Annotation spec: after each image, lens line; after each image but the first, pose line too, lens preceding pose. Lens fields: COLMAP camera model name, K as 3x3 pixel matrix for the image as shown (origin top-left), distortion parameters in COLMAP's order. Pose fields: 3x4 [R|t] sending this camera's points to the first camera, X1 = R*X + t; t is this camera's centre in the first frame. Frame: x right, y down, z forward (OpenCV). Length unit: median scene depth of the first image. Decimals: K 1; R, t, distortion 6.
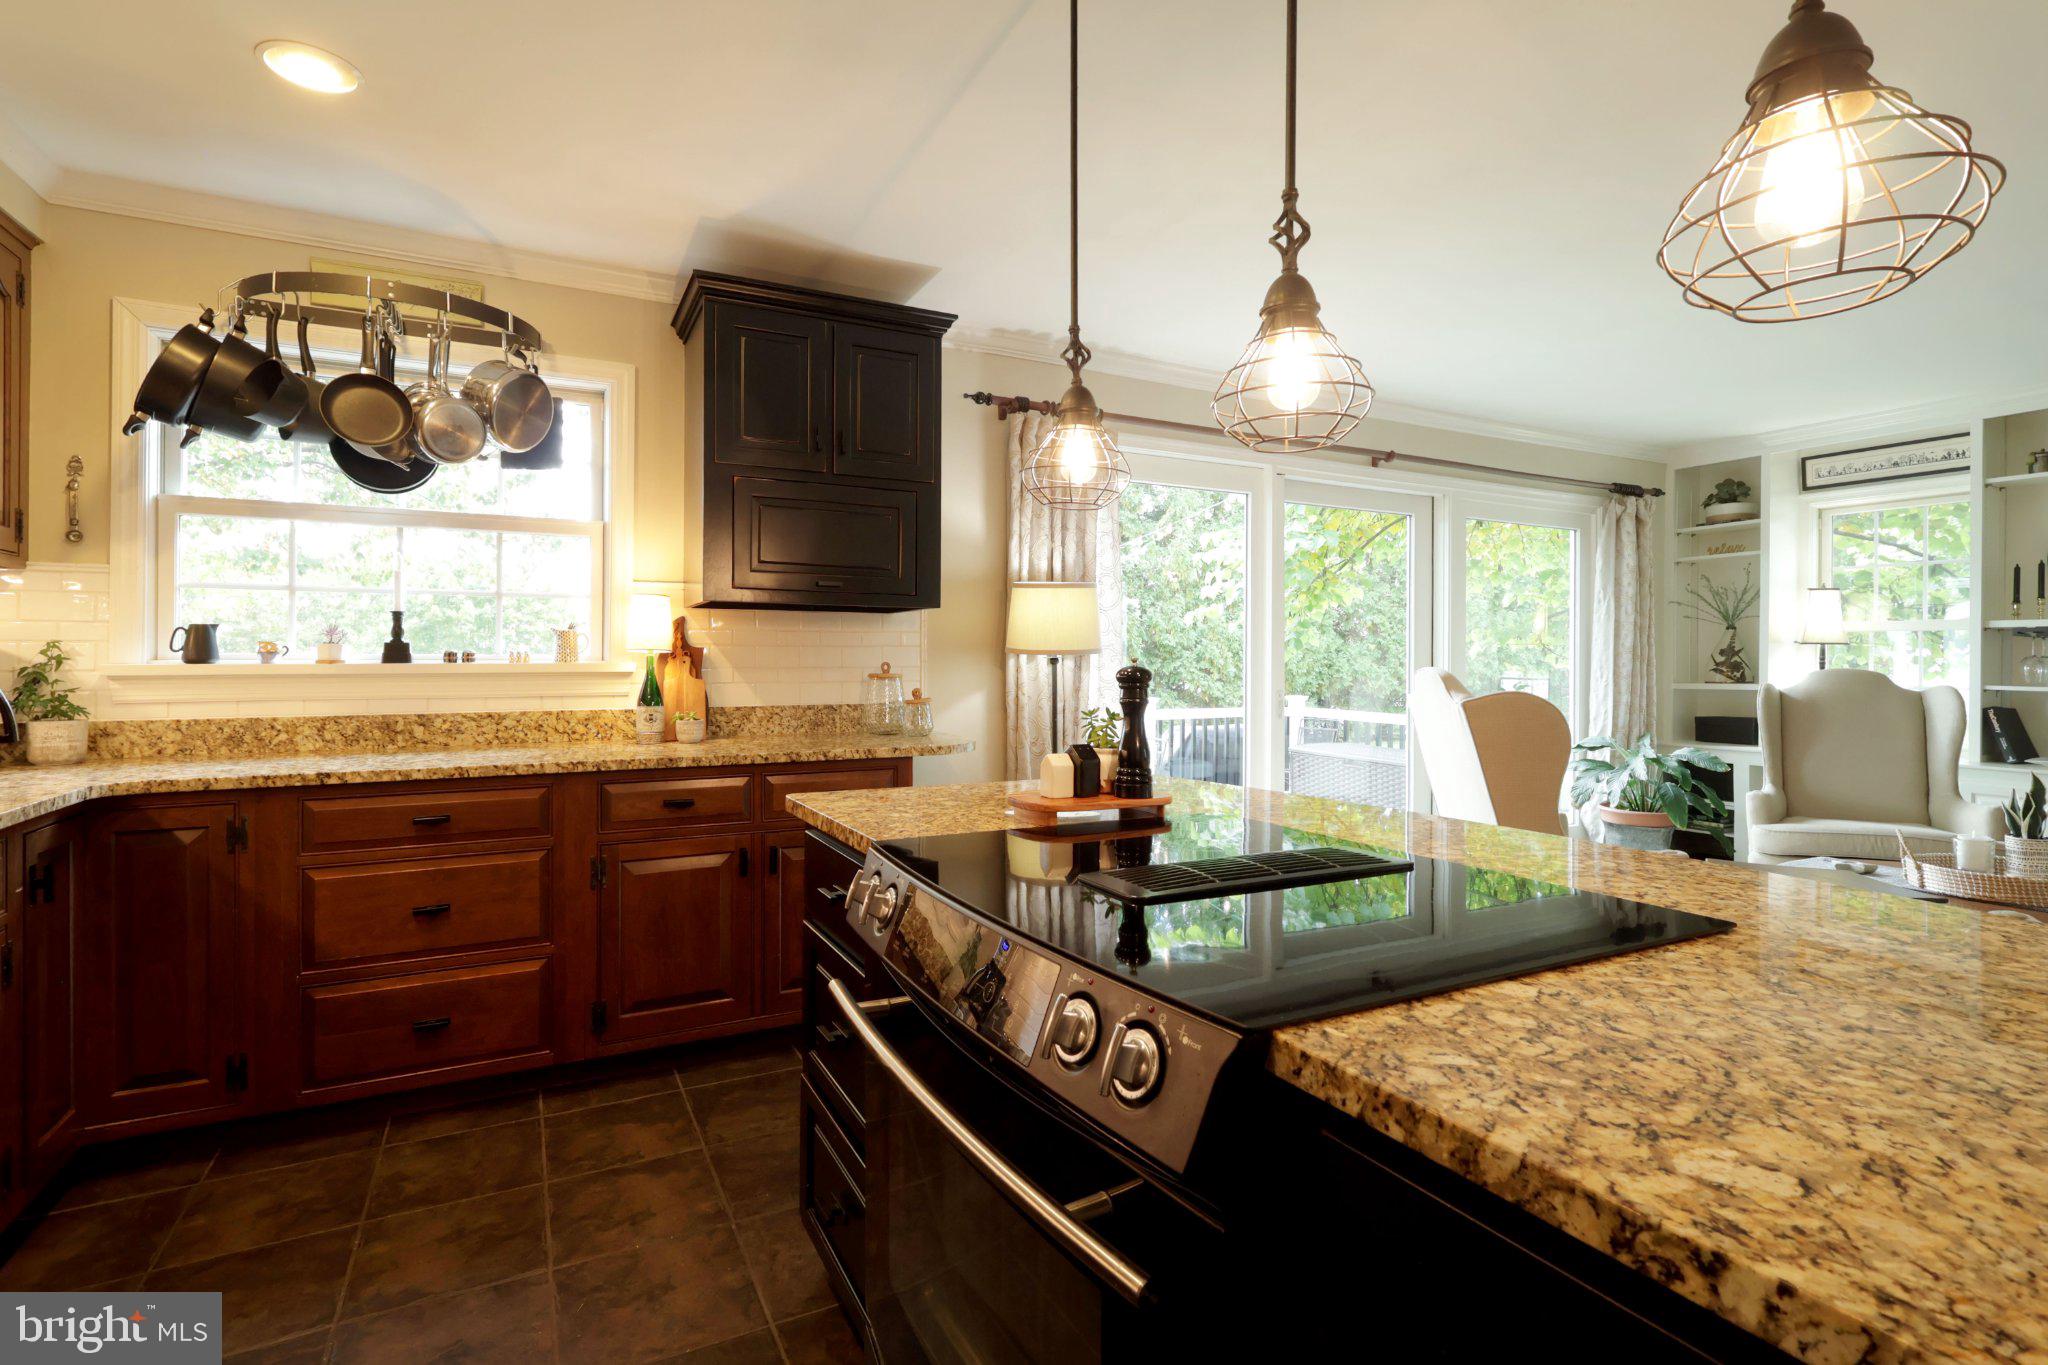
lens RADIAL K [[968.1, 0, 1011.2], [0, 968.1, 650.5], [0, 0, 1]] dist [-0.001018, 0.000345]
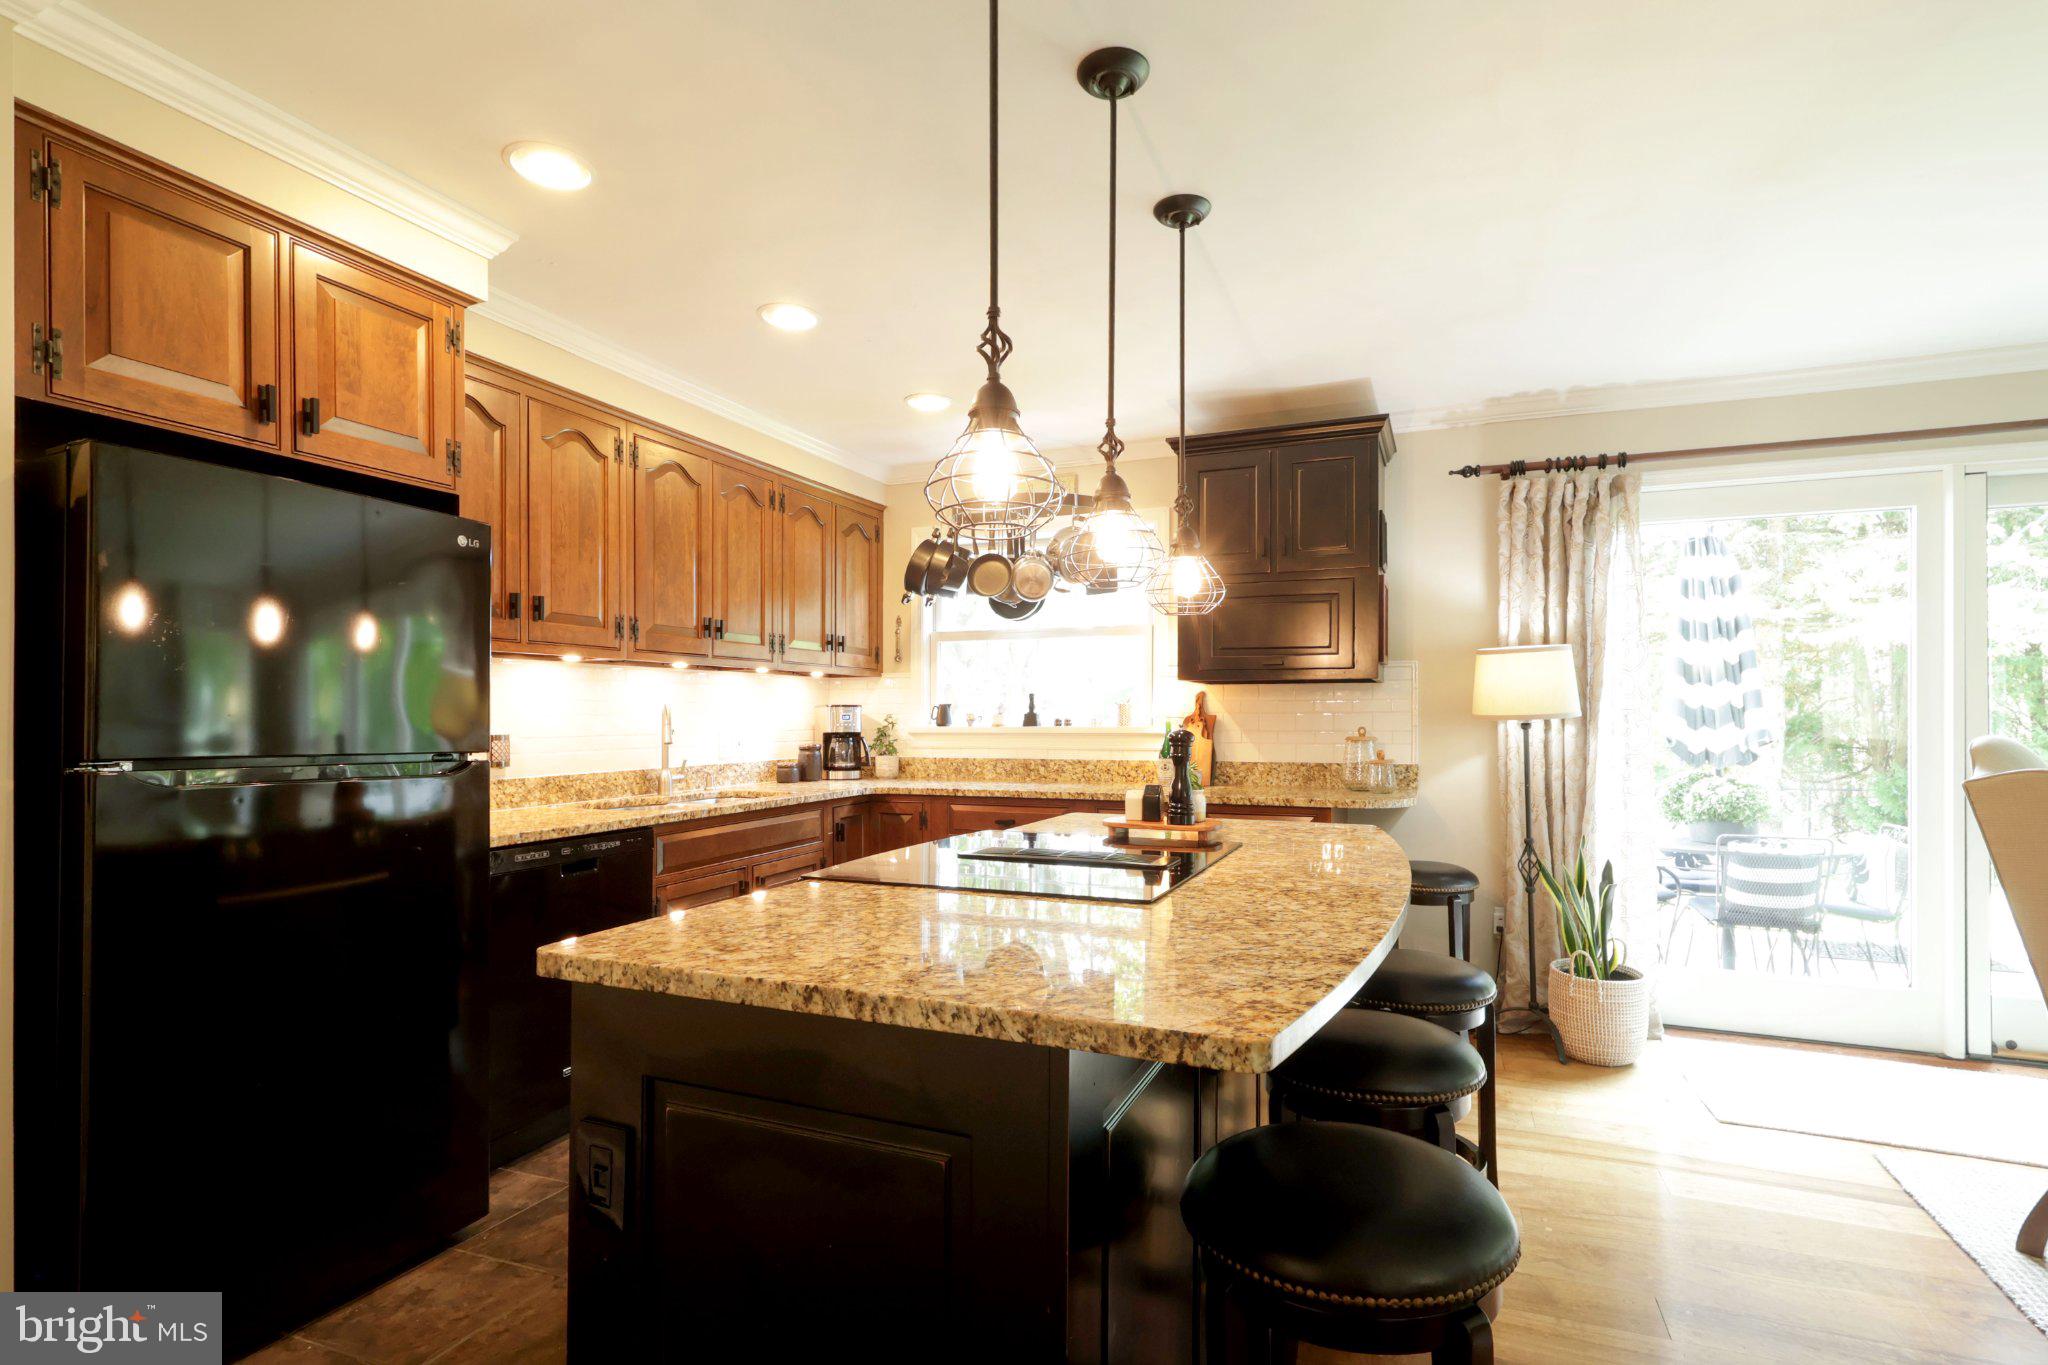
lens RADIAL K [[987.1, 0, 1035.5], [0, 987.1, 697.8], [0, 0, 1]] dist [0.000126, 0.000052]
pose [[0.652857, -0.018669, -0.757251, 0.639574], [0.007181, 0.999804, -0.018457, -0.004134], [0.757447, 0.006612, 0.652863, -0.052299]]
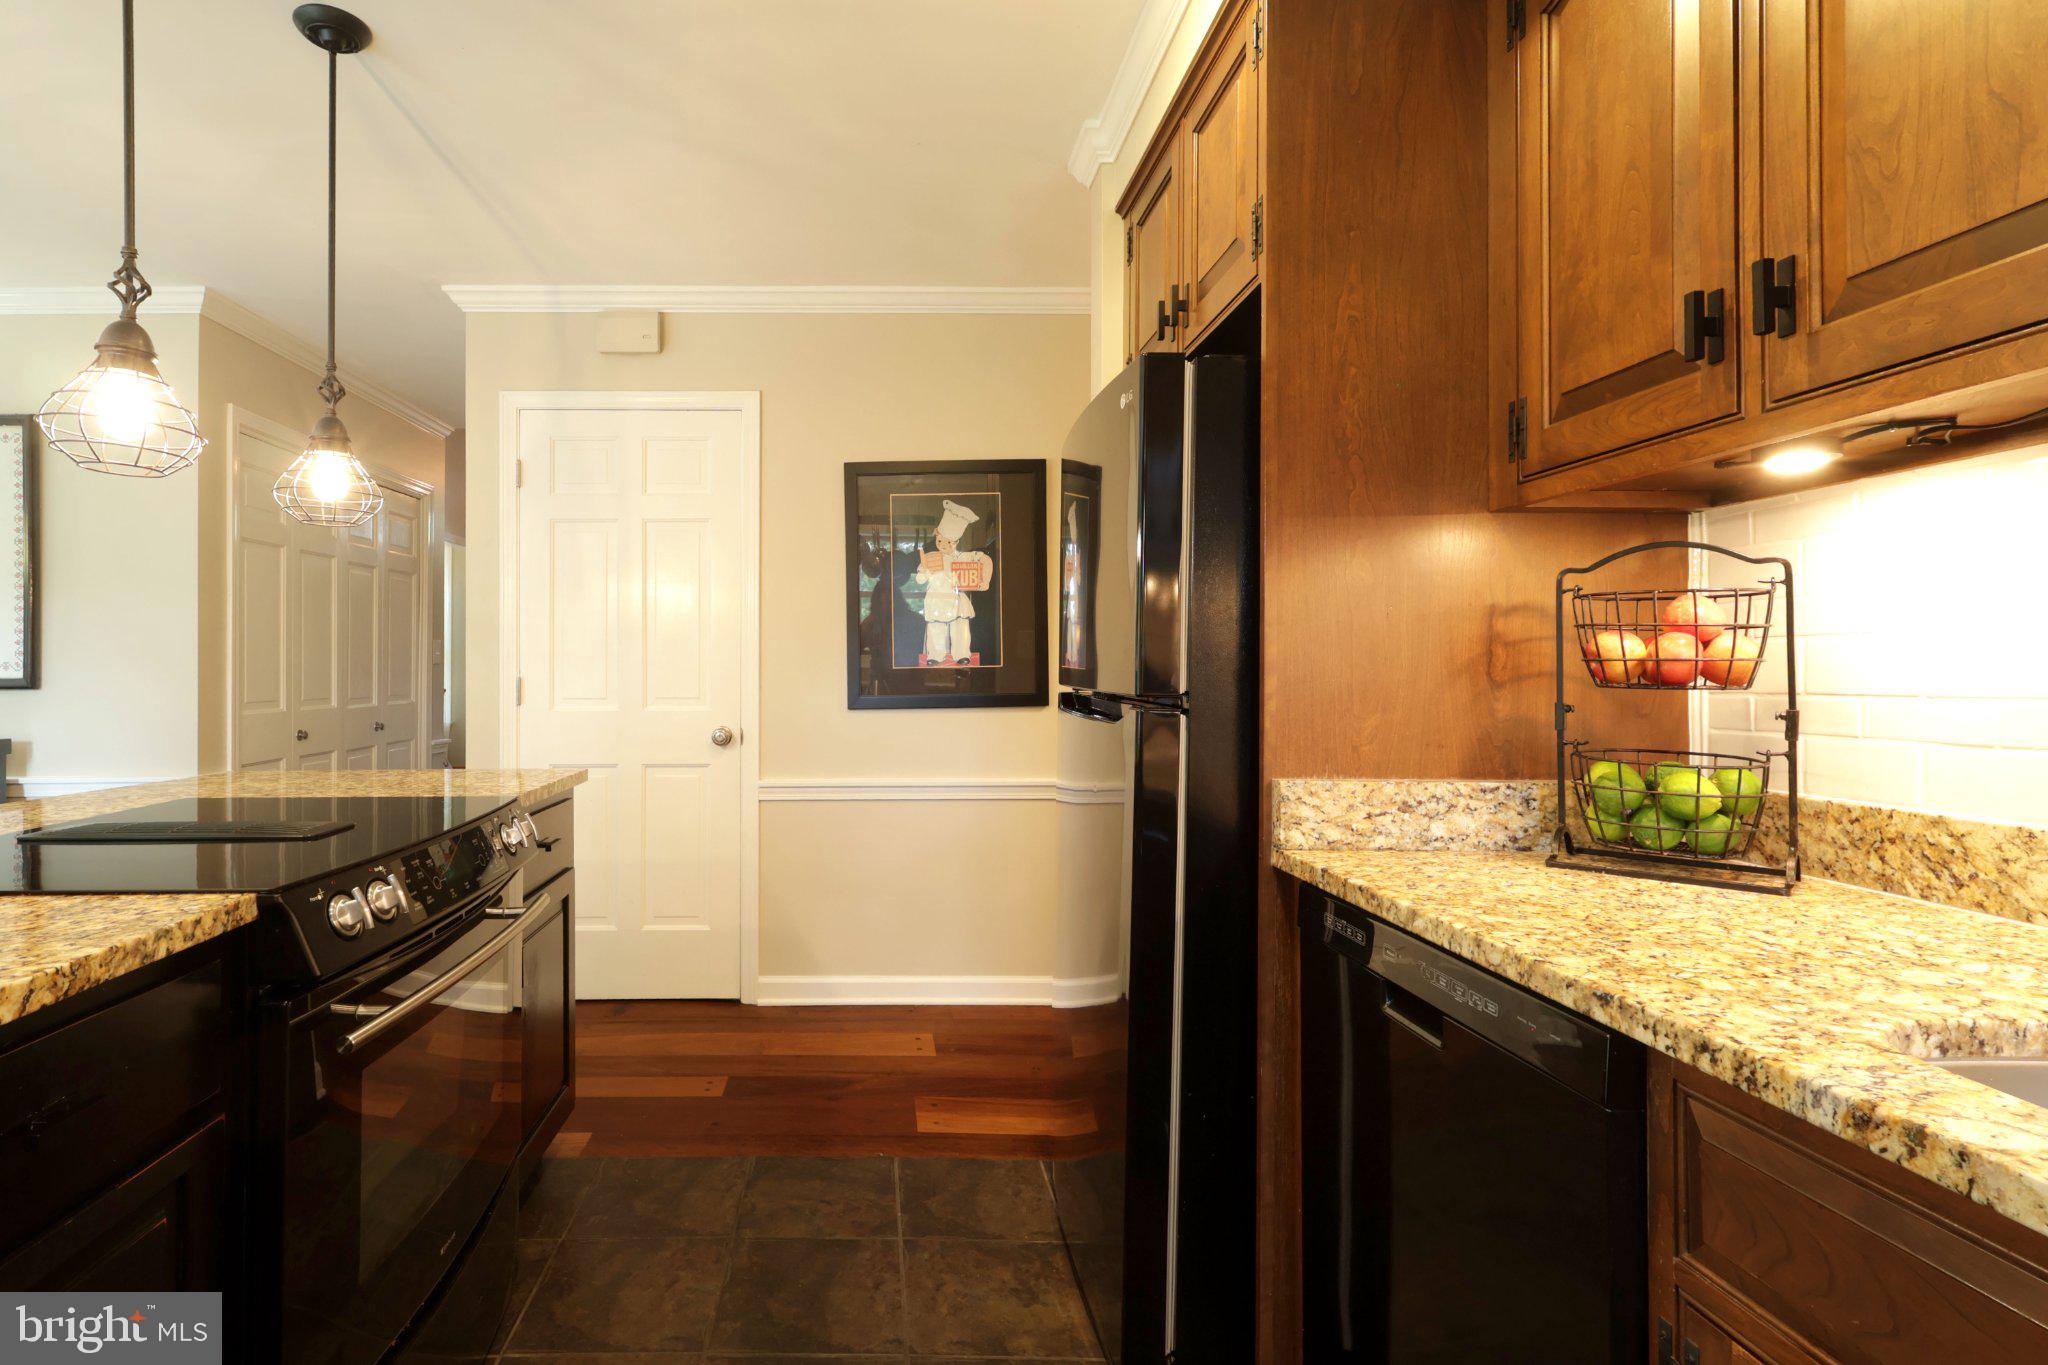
lens RADIAL K [[1001.8, 0, 872.0], [0, 1001.8, 659.4], [0, 0, 1]] dist [-0.000776, 0.001605]
pose [[-0.894066, 0.001462, 0.447932, -0.473006], [-0.003801, 0.999934, -0.010851, 0.010127], [-0.447918, -0.011404, -0.894002, 0.759012]]
